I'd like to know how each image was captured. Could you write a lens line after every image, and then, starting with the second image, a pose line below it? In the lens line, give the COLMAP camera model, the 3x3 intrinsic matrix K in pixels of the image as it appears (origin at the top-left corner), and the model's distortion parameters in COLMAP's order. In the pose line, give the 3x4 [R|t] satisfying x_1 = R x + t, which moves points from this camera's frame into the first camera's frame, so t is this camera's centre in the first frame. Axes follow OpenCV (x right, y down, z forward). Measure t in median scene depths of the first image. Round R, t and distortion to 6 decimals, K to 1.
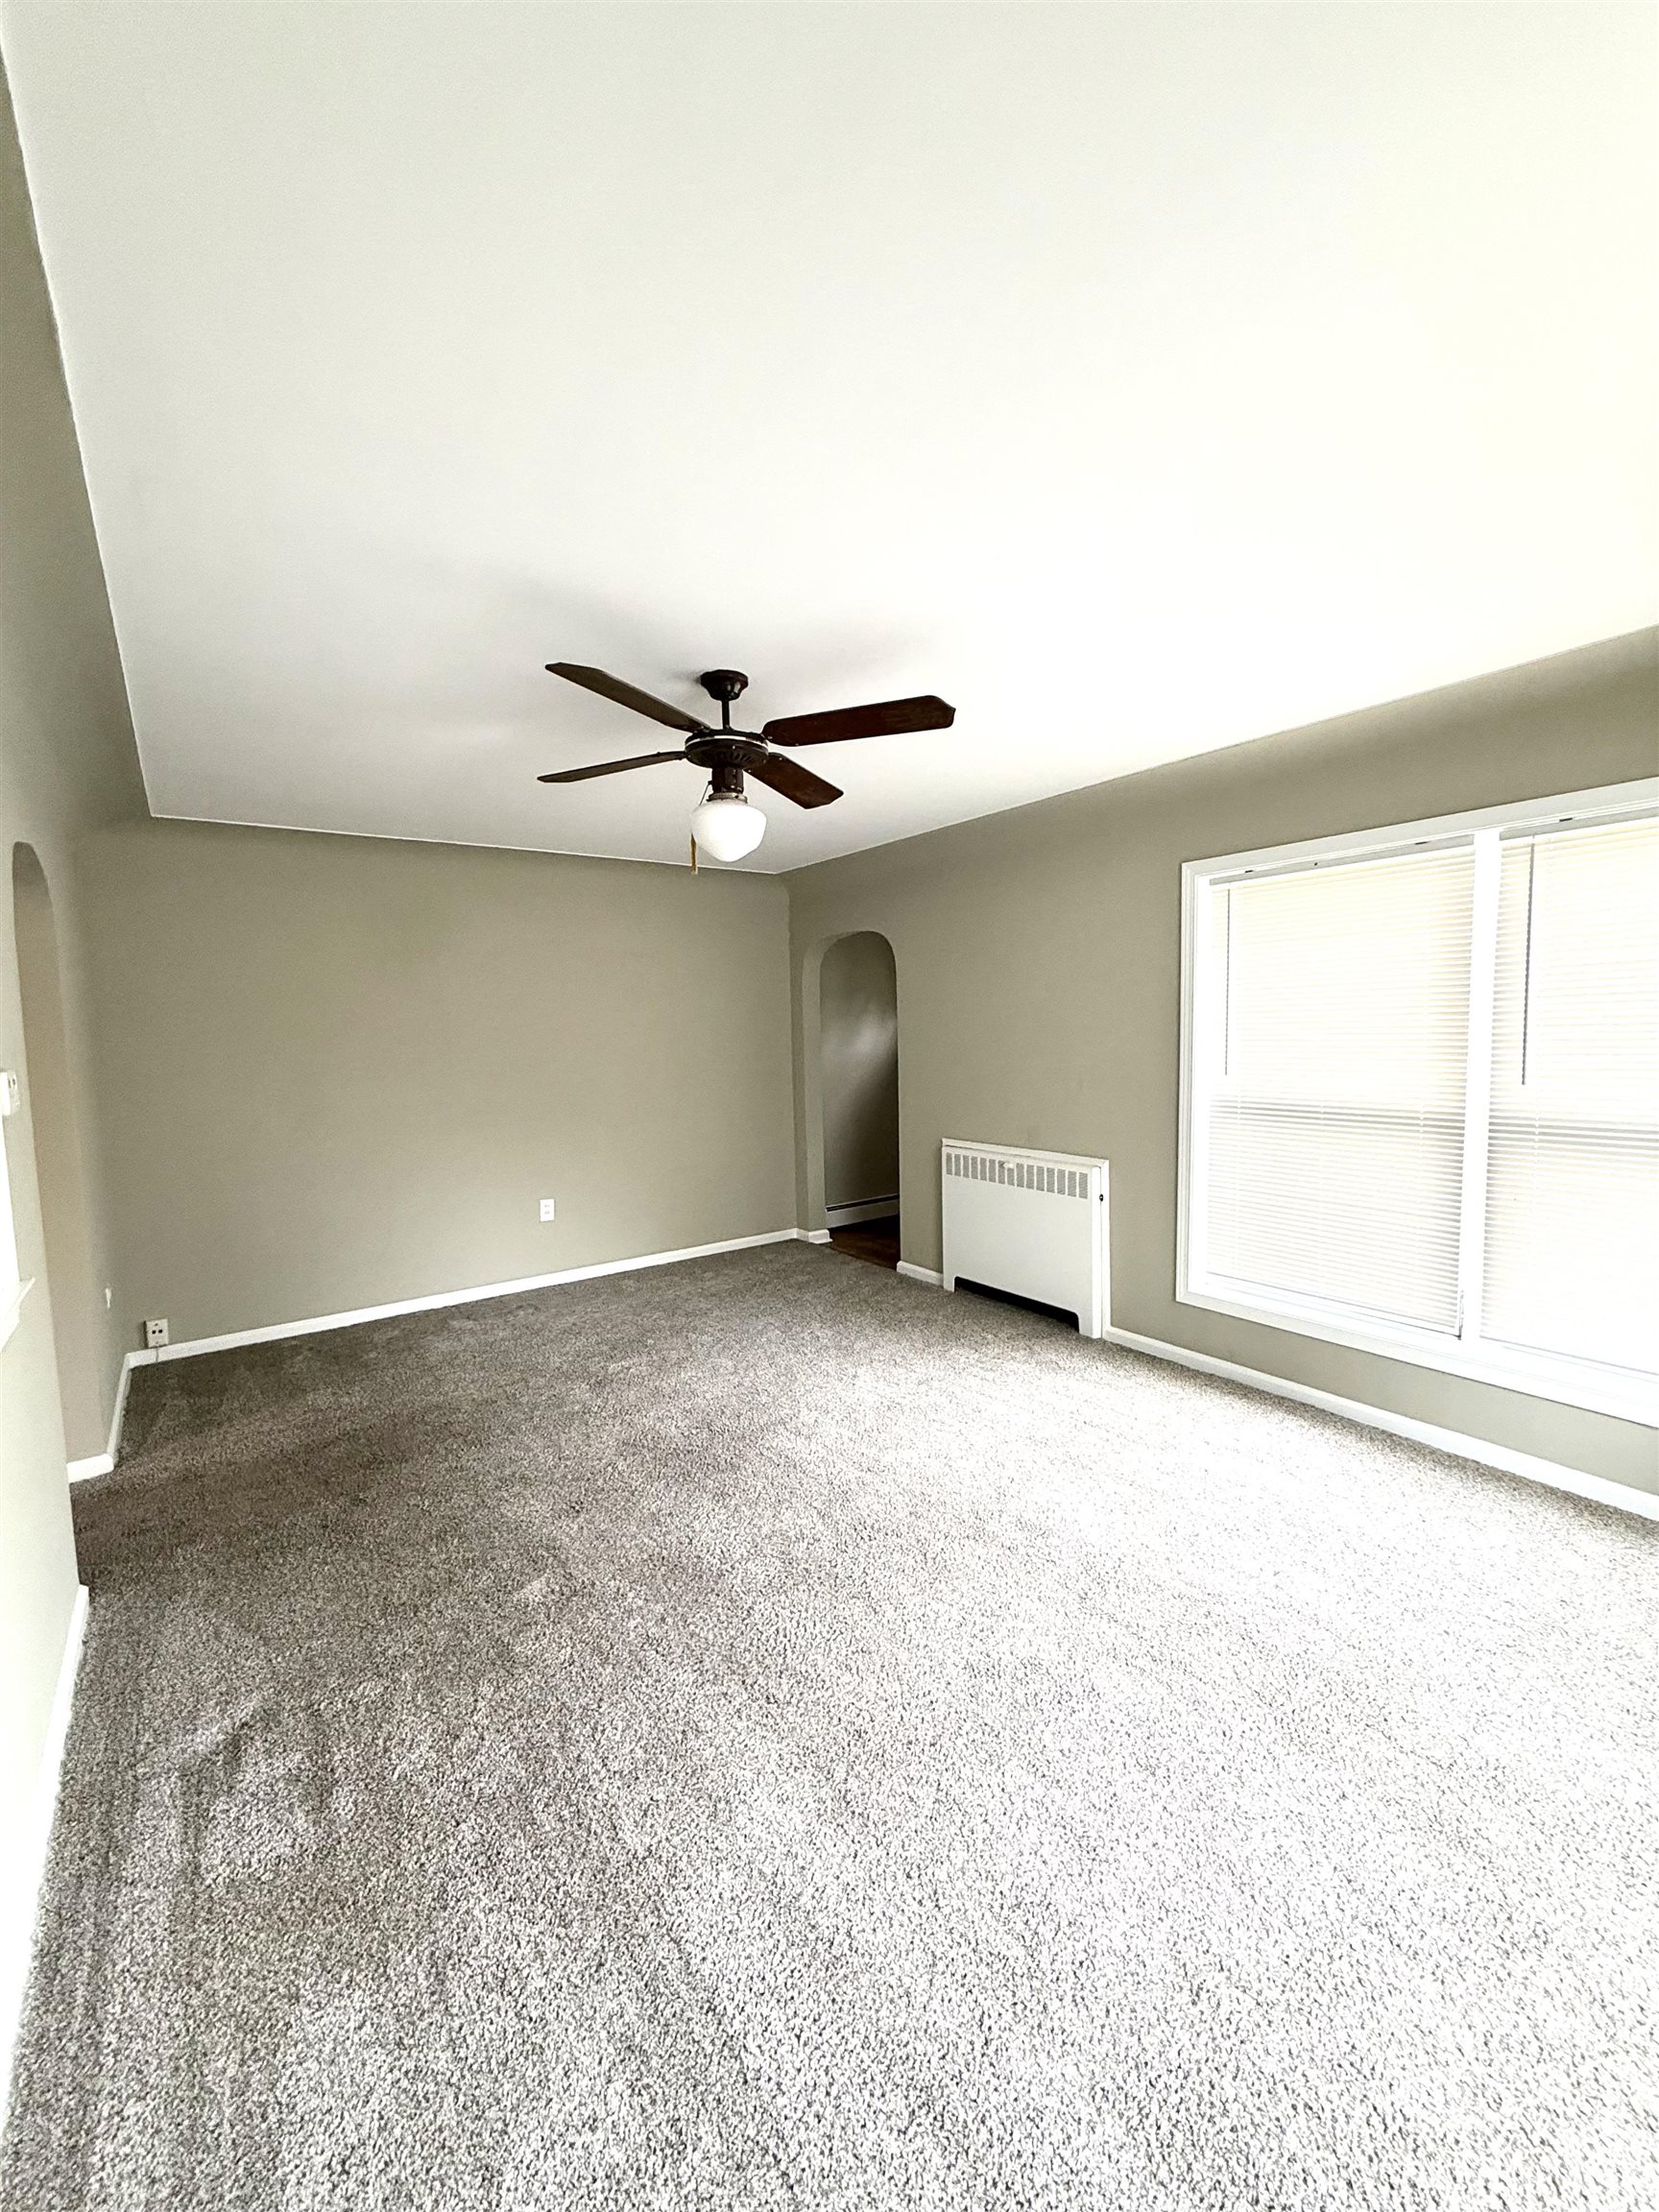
lens RADIAL K [[895.8, 0, 829.5], [0, 895.8, 1106.0], [0, 0, 1]] dist [0.009843, -0.000173]
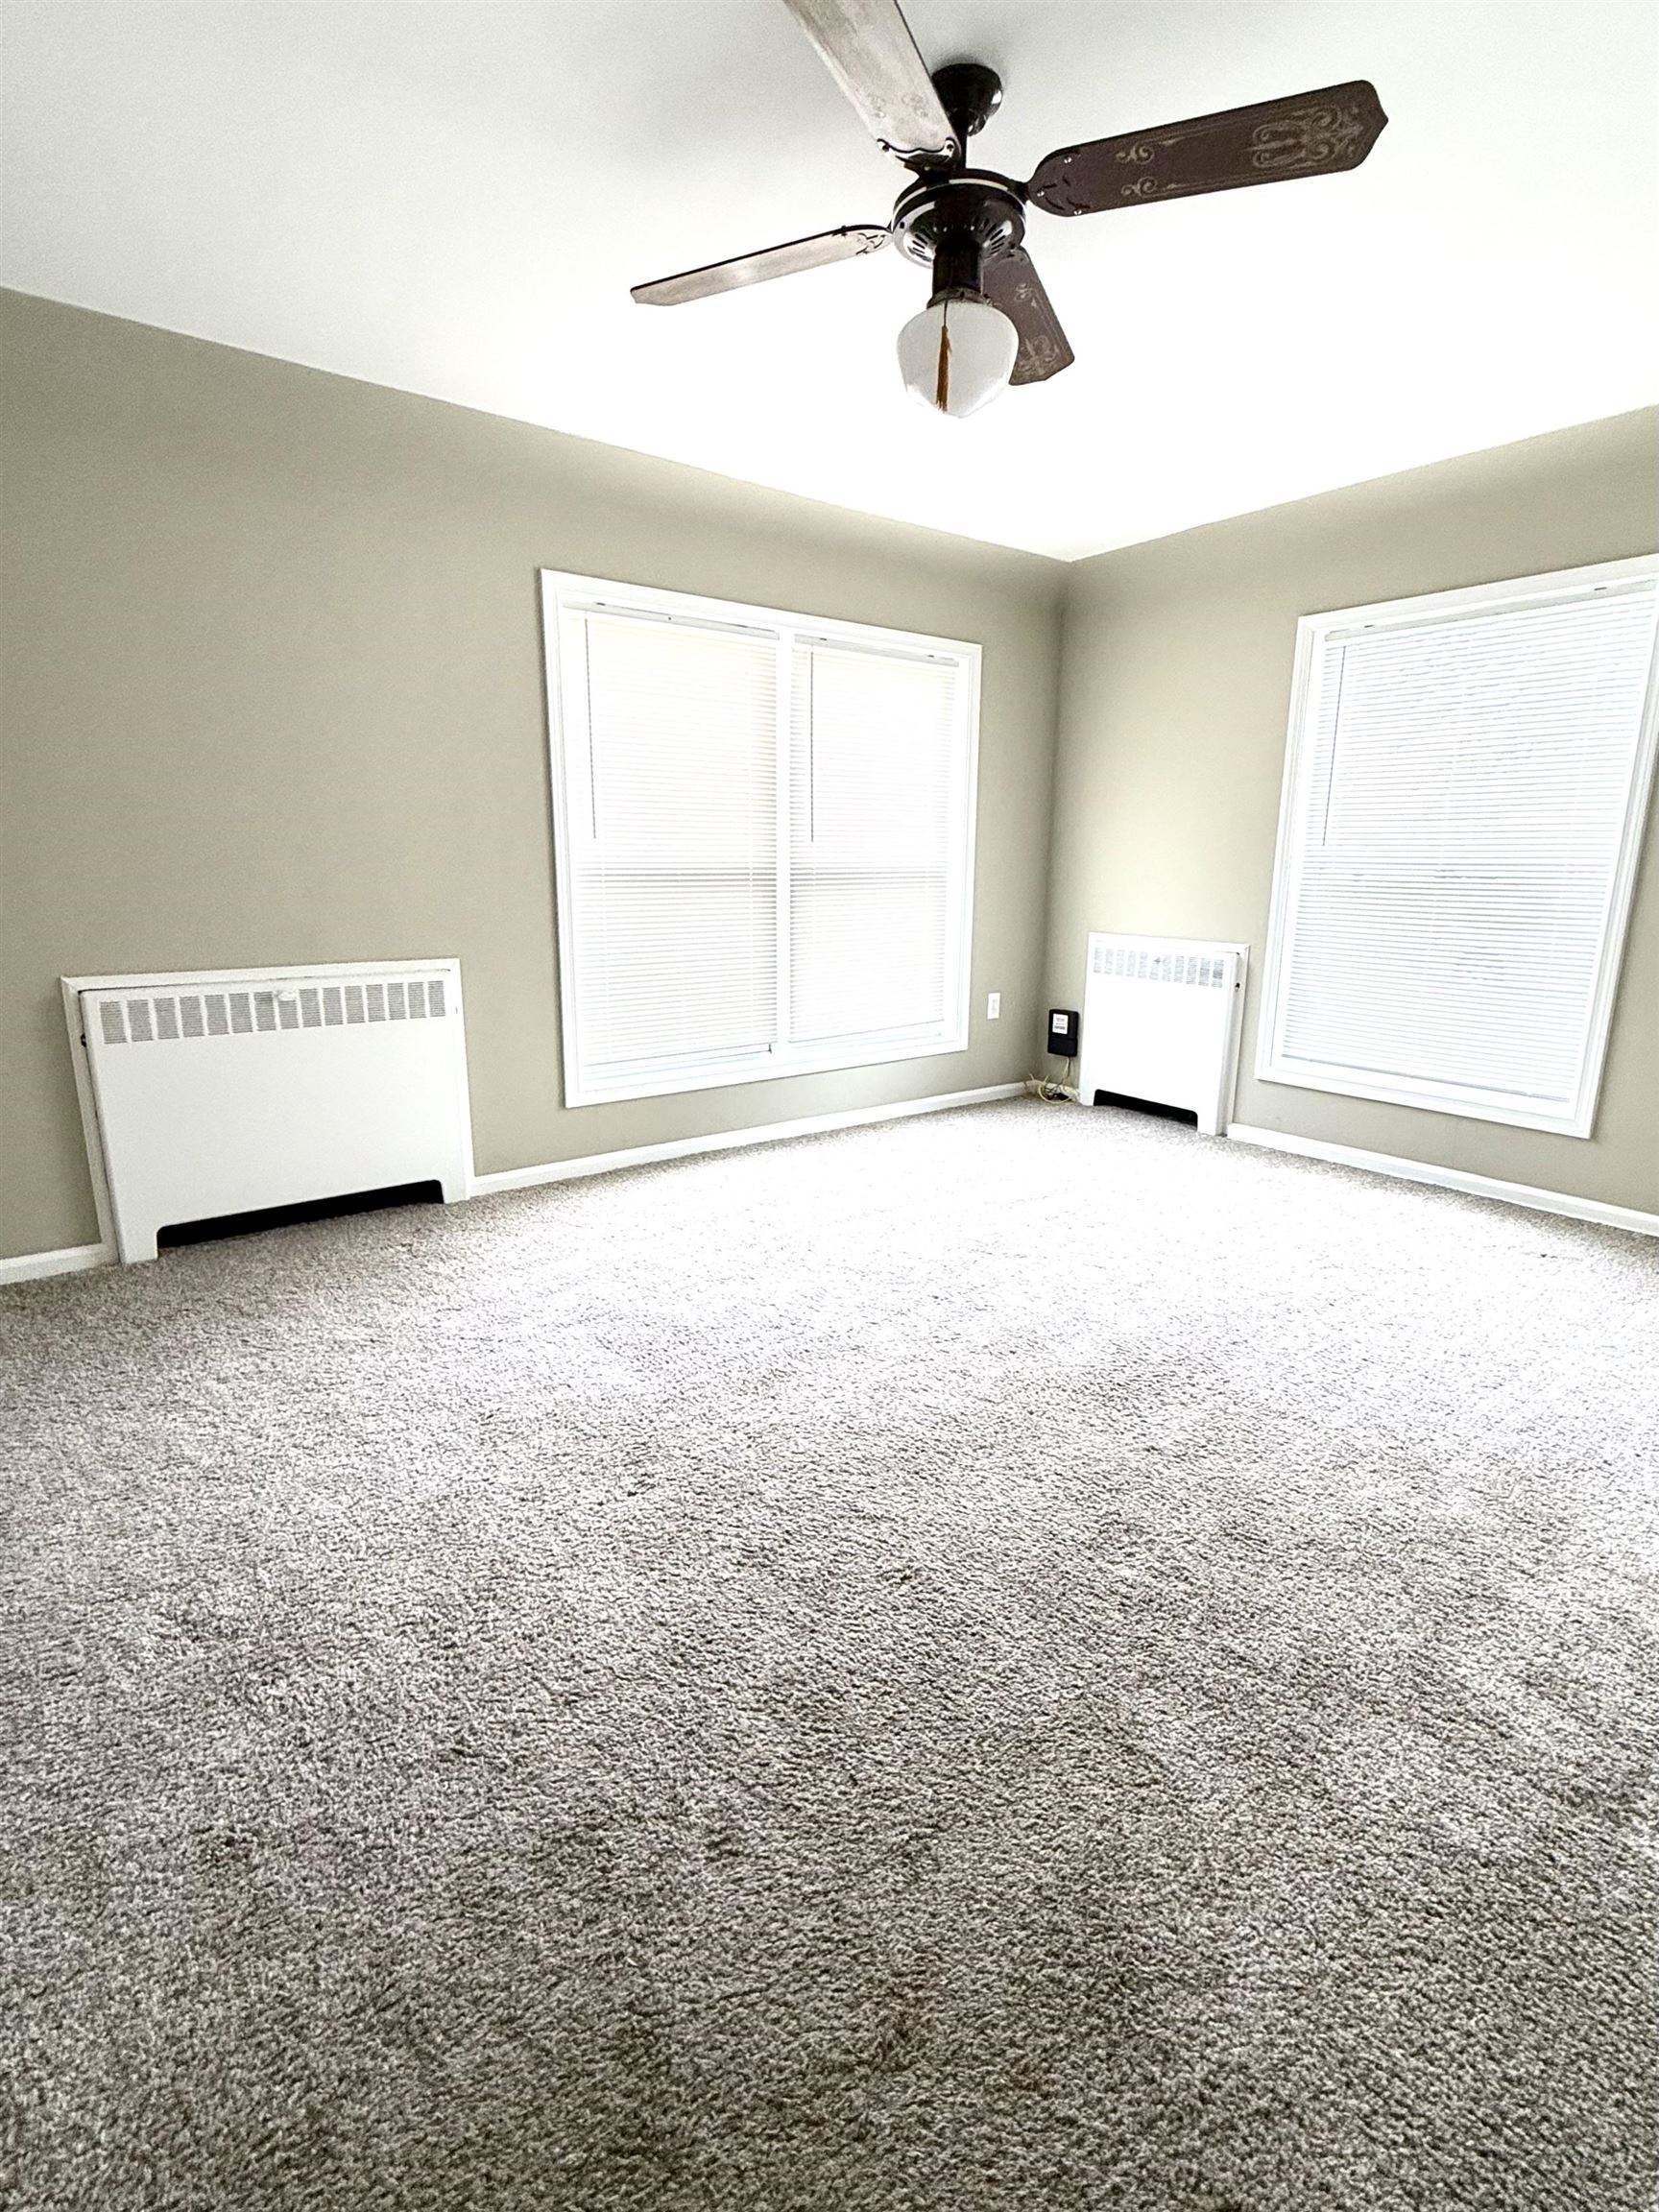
lens RADIAL K [[1060.1, 0, 829.5], [0, 1060.1, 1106.0], [0, 0, 1]] dist [0.000412, -0.000072]
pose [[-0.034152, -0.198619, 0.979482, -0.591669], [0.090868, 0.975377, 0.200955, 0.031599], [-0.995277, 0.095866, -0.015263, 0.725789]]
